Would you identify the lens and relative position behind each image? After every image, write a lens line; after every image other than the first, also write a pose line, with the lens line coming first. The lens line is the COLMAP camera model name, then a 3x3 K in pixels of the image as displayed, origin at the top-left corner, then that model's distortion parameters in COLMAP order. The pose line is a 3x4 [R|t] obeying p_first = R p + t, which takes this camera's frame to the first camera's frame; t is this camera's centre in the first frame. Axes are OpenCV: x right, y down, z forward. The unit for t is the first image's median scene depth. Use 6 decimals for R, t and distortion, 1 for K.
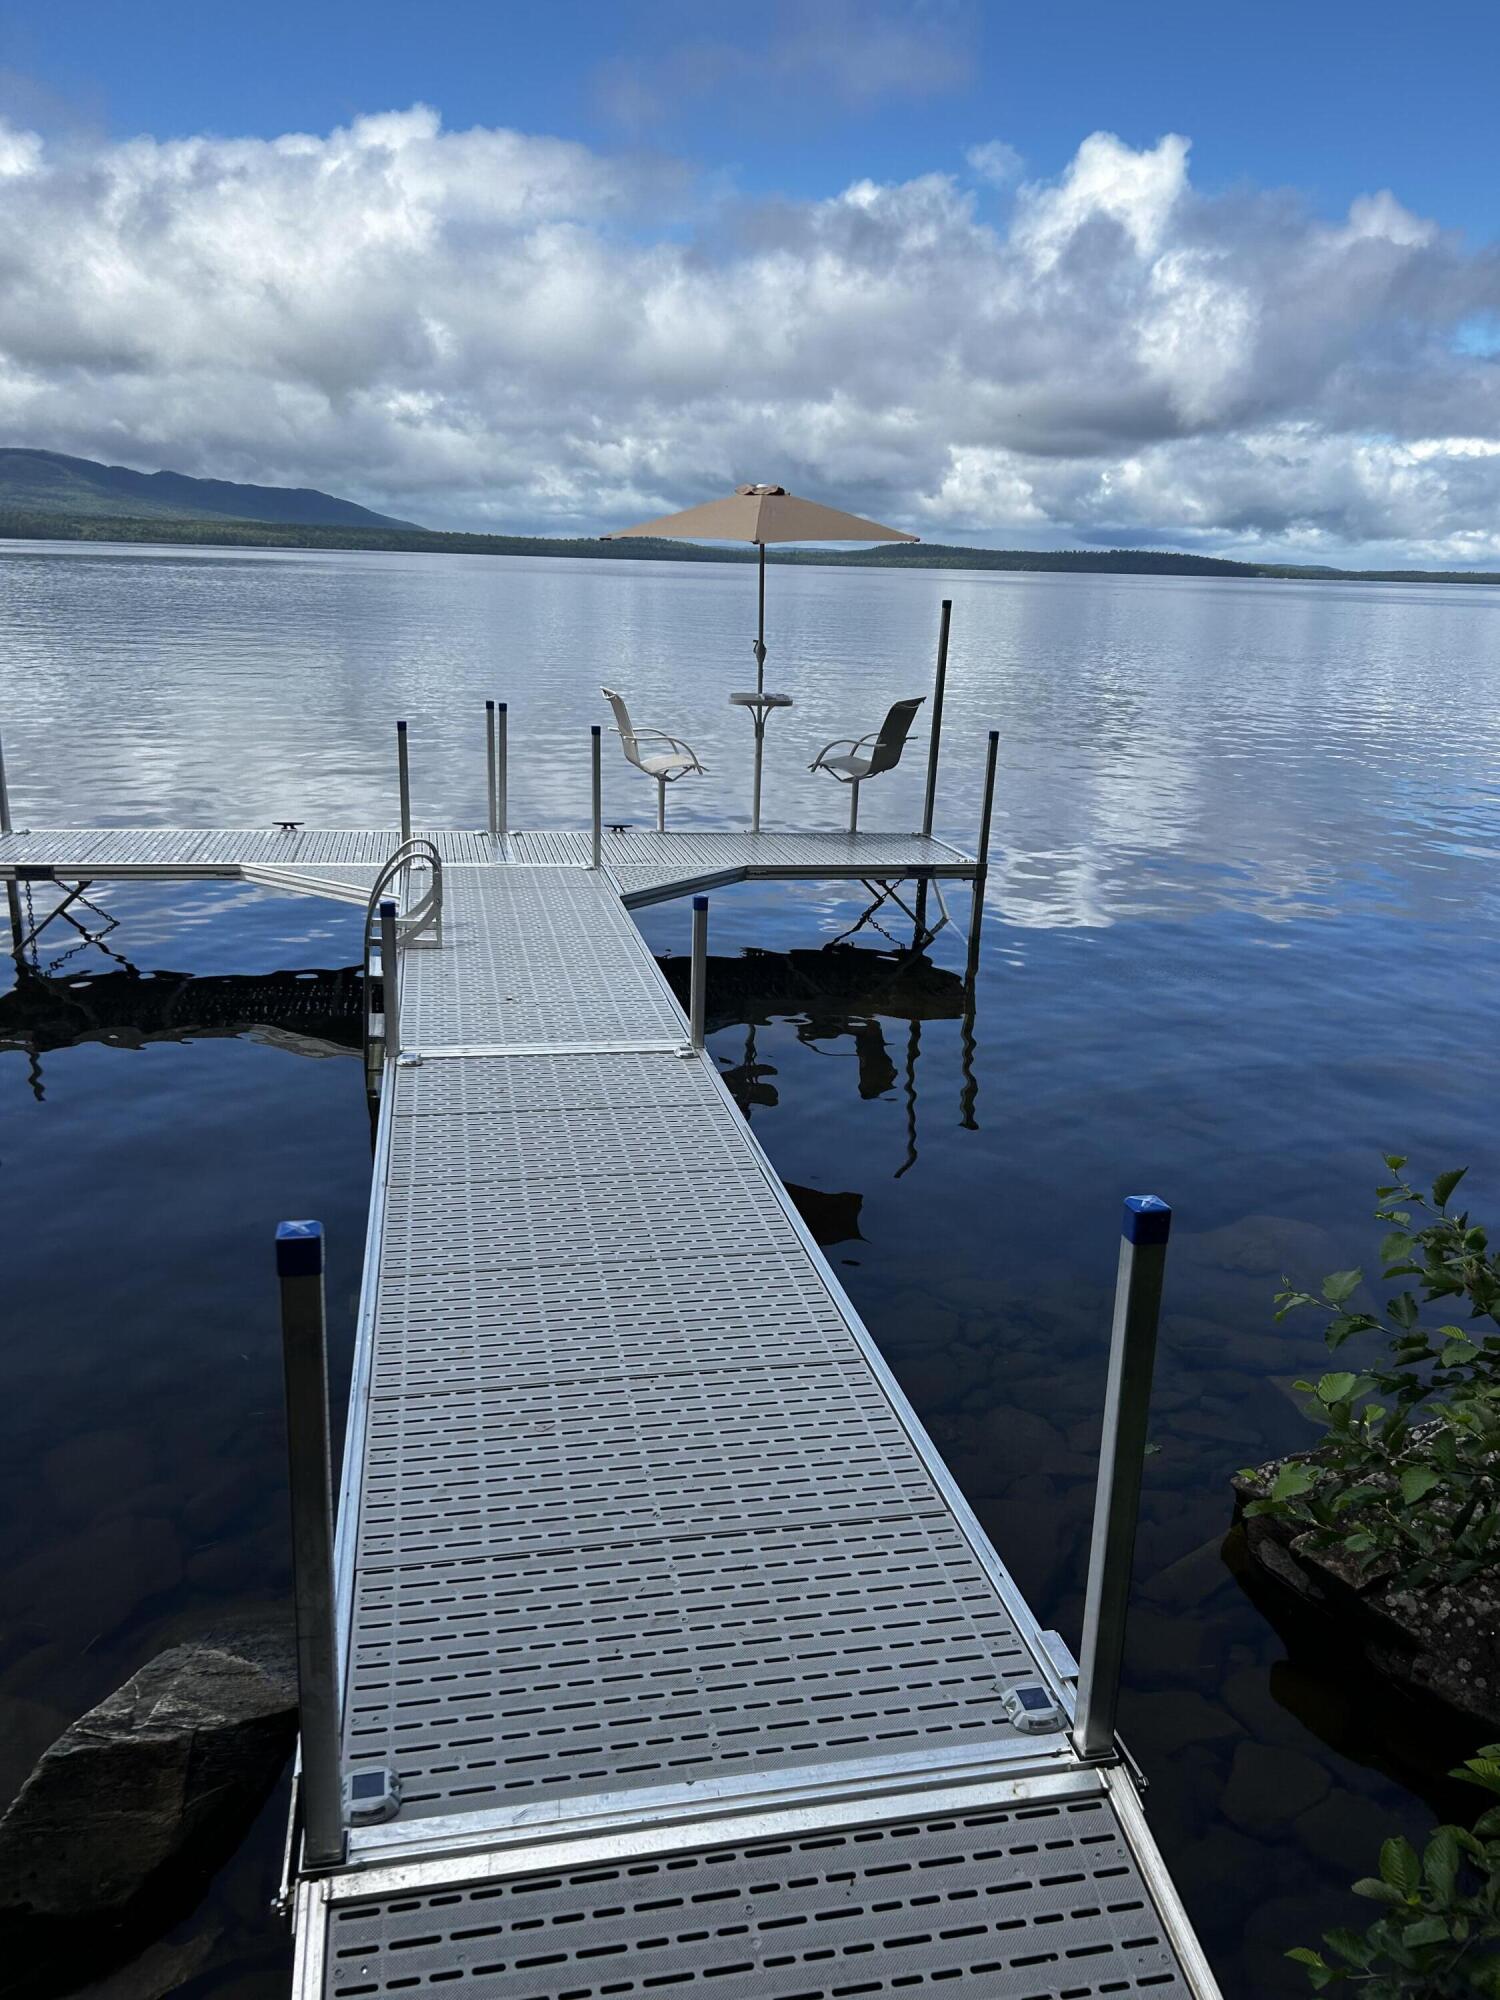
lens RADIAL K [[1500.2, 0, 753.7], [0, 1500.2, 1001.3], [0, 0, 1]] dist [0.007995, 0.000119]
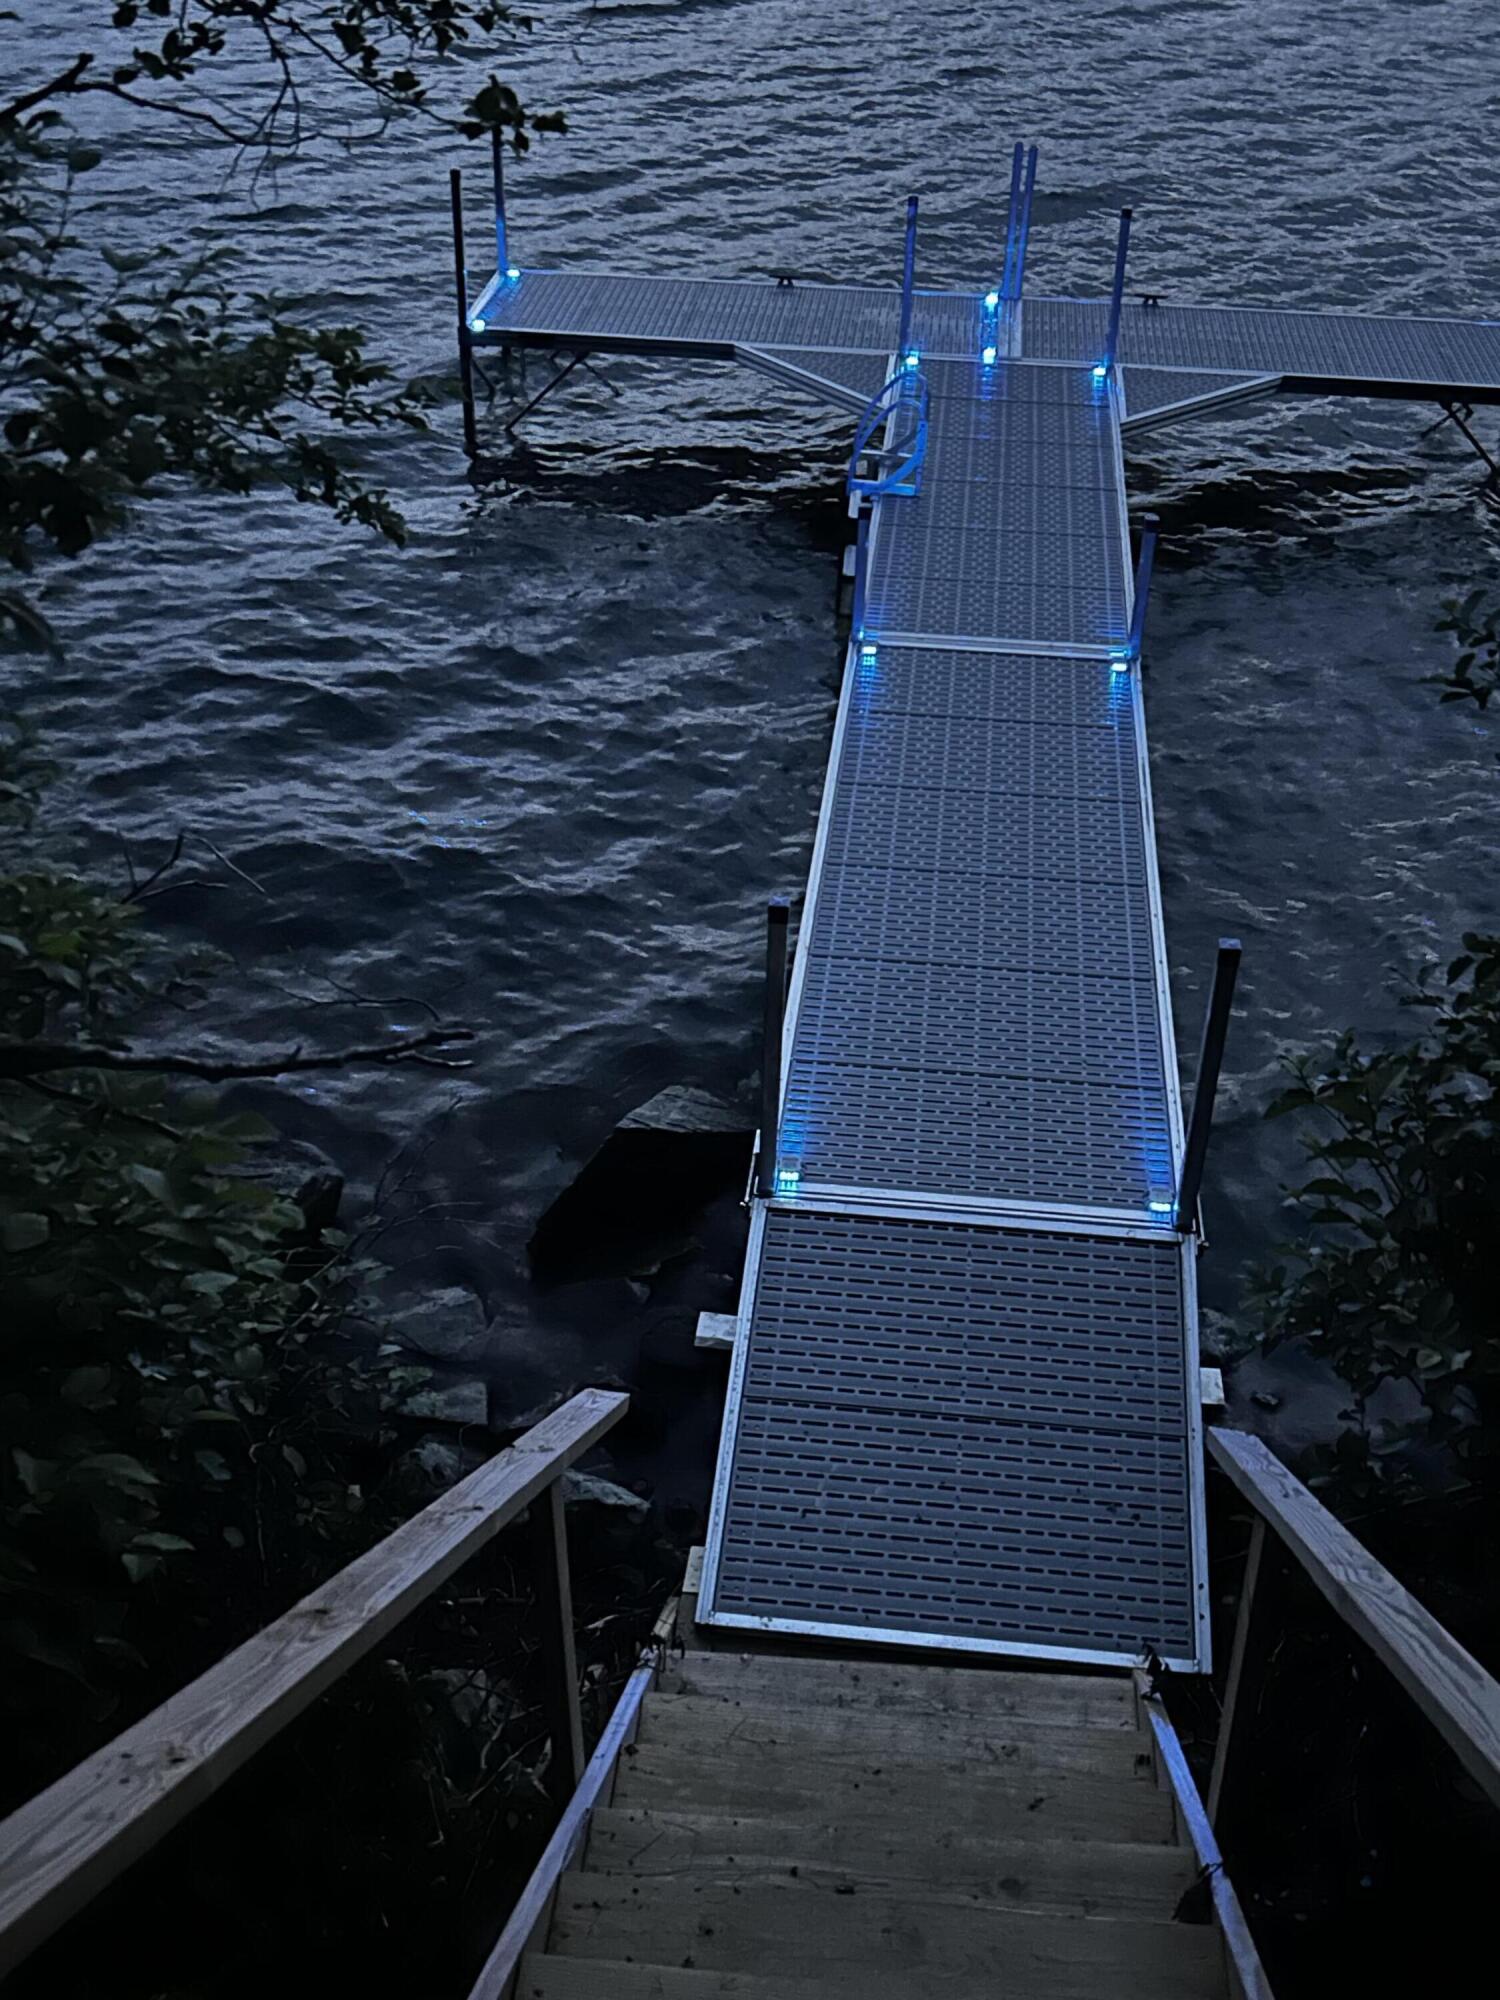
lens RADIAL K [[2167.7, 0, 748.8], [0, 2167.7, 1000.1], [0, 0, 1]] dist [-0.002115, 0.000000]
pose [[0.951859, 0.163111, -0.259538, 0.114374], [-0.075038, 0.944903, 0.318634, -0.168096], [0.297211, -0.283819, 0.911654, -0.448066]]
